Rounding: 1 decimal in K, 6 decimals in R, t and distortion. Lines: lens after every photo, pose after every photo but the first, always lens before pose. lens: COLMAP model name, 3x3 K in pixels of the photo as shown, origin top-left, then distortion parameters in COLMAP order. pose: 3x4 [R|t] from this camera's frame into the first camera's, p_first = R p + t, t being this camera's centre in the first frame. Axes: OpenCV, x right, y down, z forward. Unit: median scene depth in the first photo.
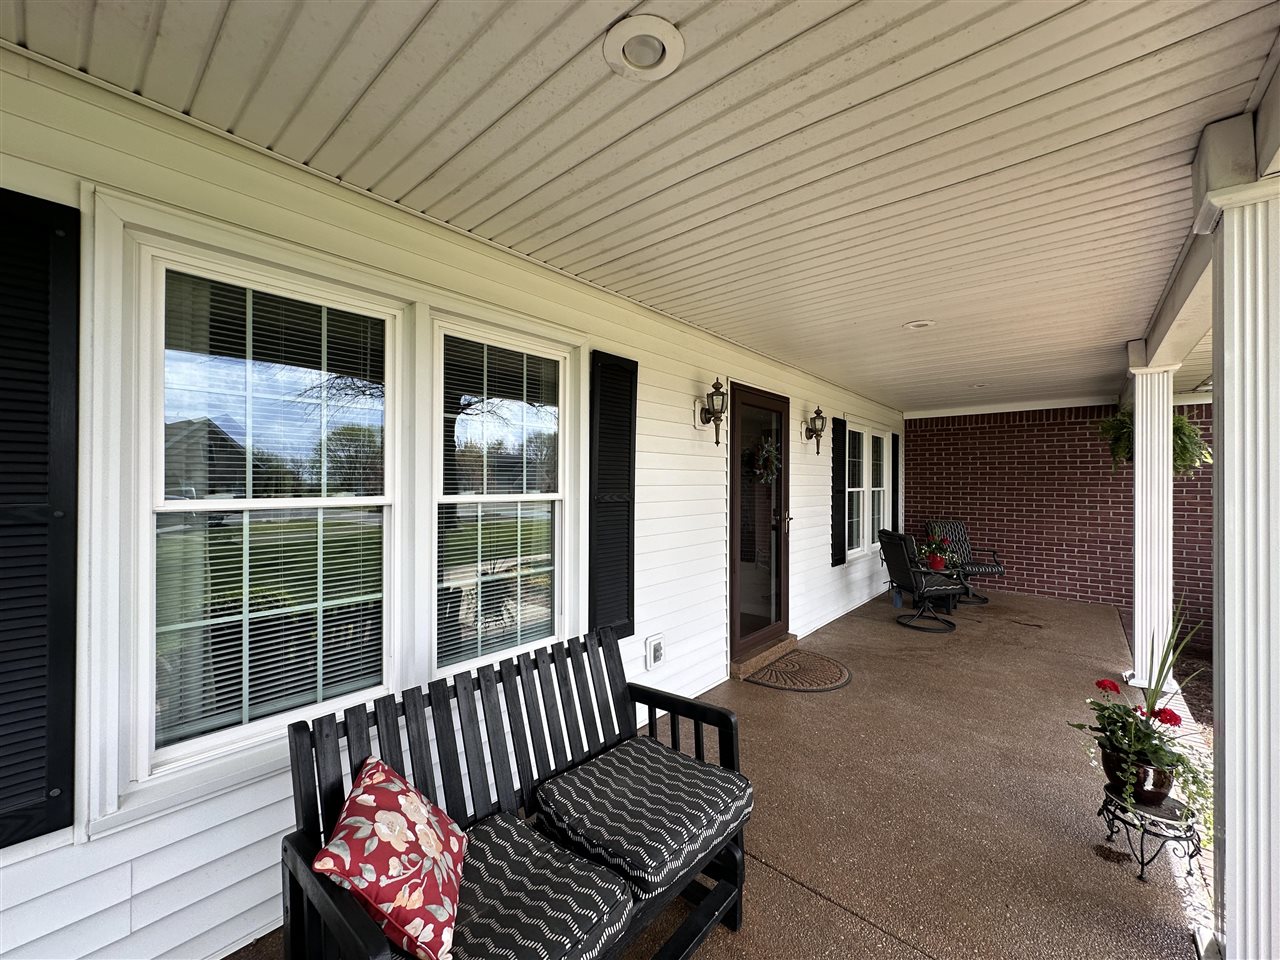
lens RADIAL K [[509.4, 0, 640.0], [0, 509.4, 480.0], [0, 0, 1]] dist [-0.001926, 0.000283]
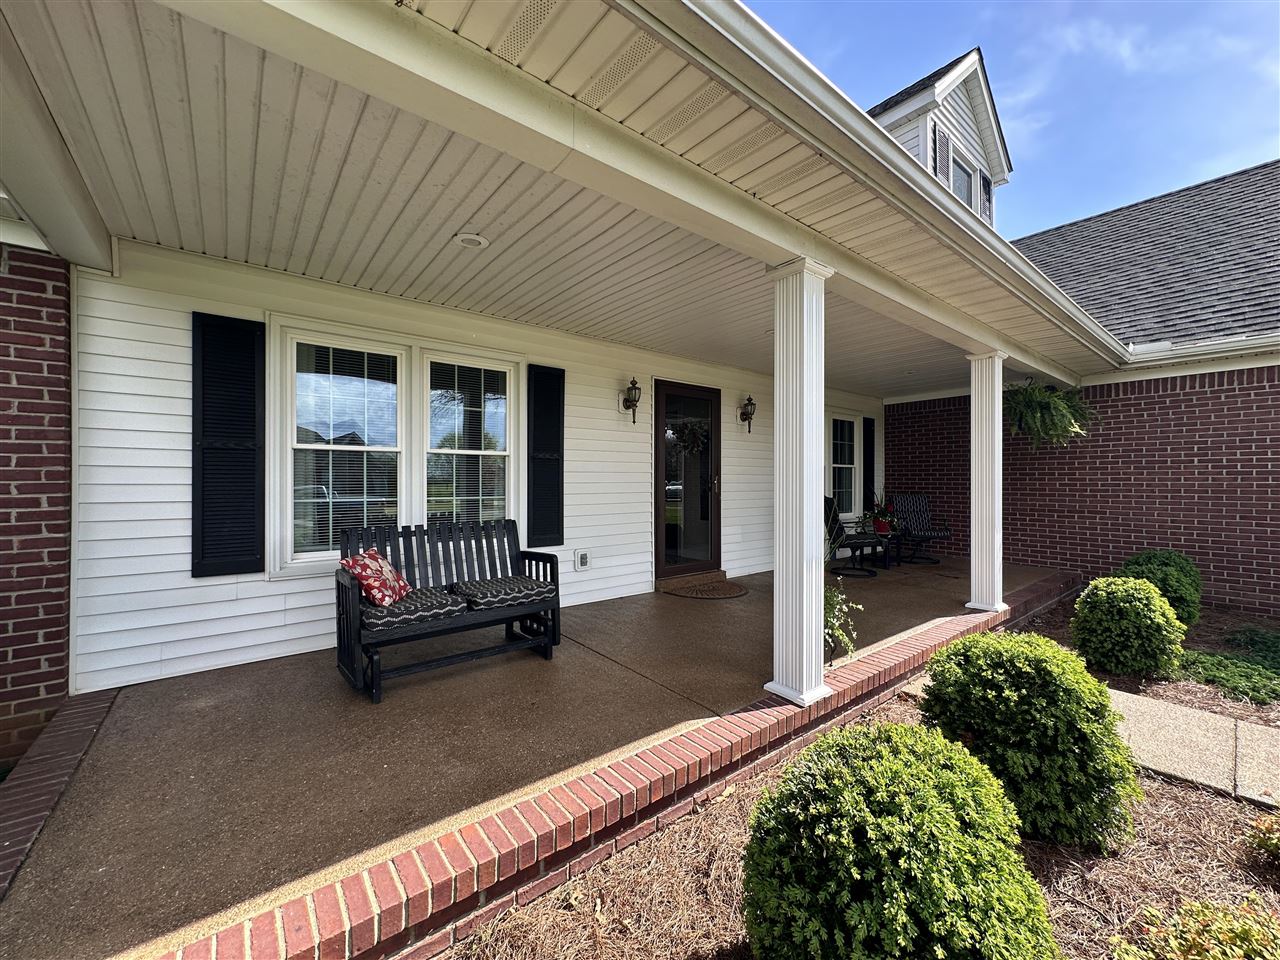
lens RADIAL K [[509.4, 0, 640.0], [0, 509.4, 480.0], [0, 0, 1]] dist [-0.001926, 0.000283]
pose [[0.983311, -0.004215, -0.181884, 0.438123], [0.004557, 0.999989, 0.001466, 0.090864], [0.181876, -0.002271, 0.983319, -0.425360]]
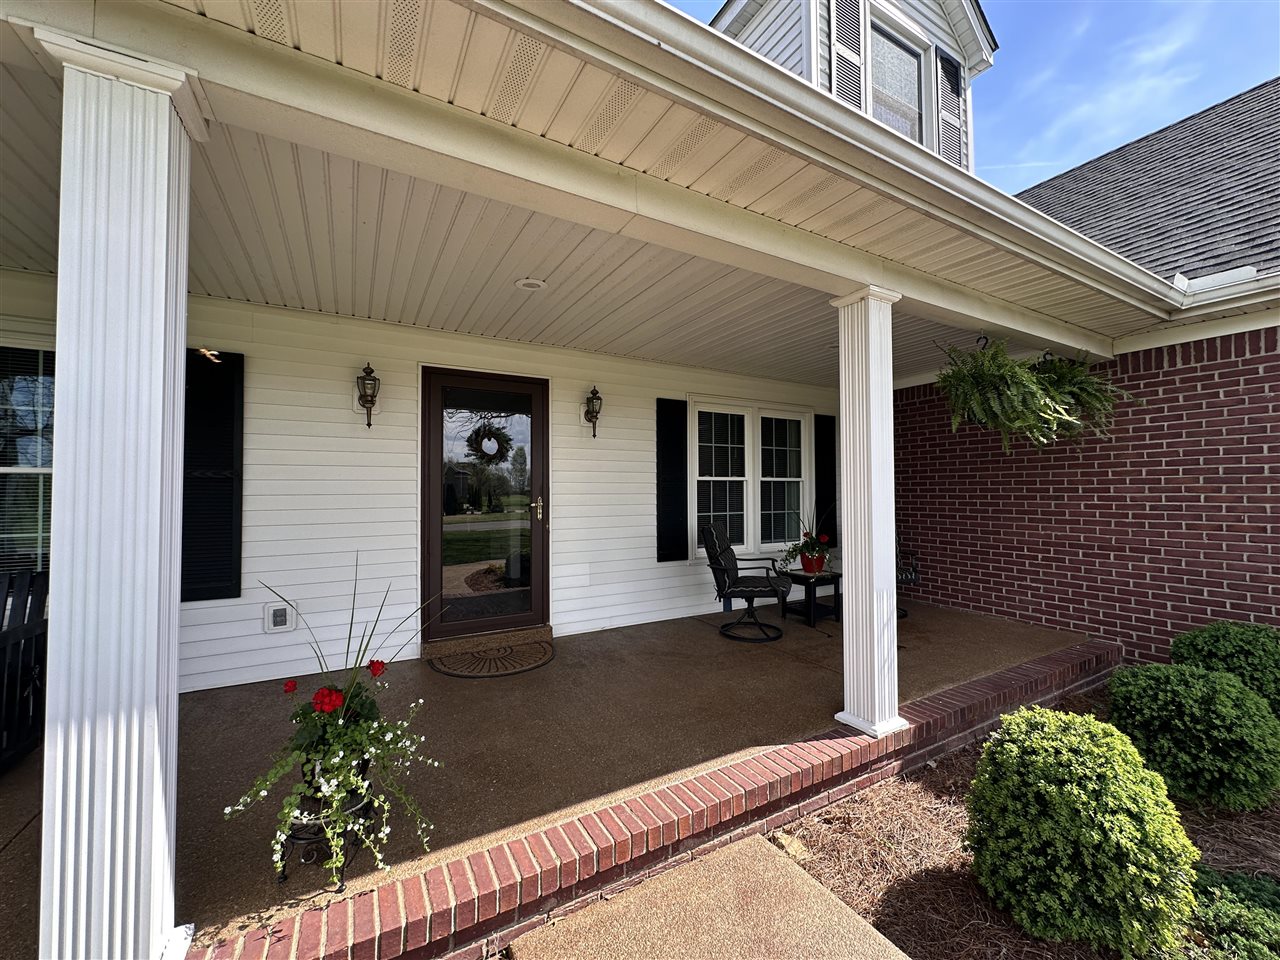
lens RADIAL K [[509.4, 0, 640.0], [0, 509.4, 480.0], [0, 0, 1]] dist [-0.001926, 0.000283]
pose [[0.942416, -0.016362, -0.334043, 1.039712], [0.010156, 0.999742, -0.020317, 0.067618], [0.334289, 0.015755, 0.942339, 0.206553]]
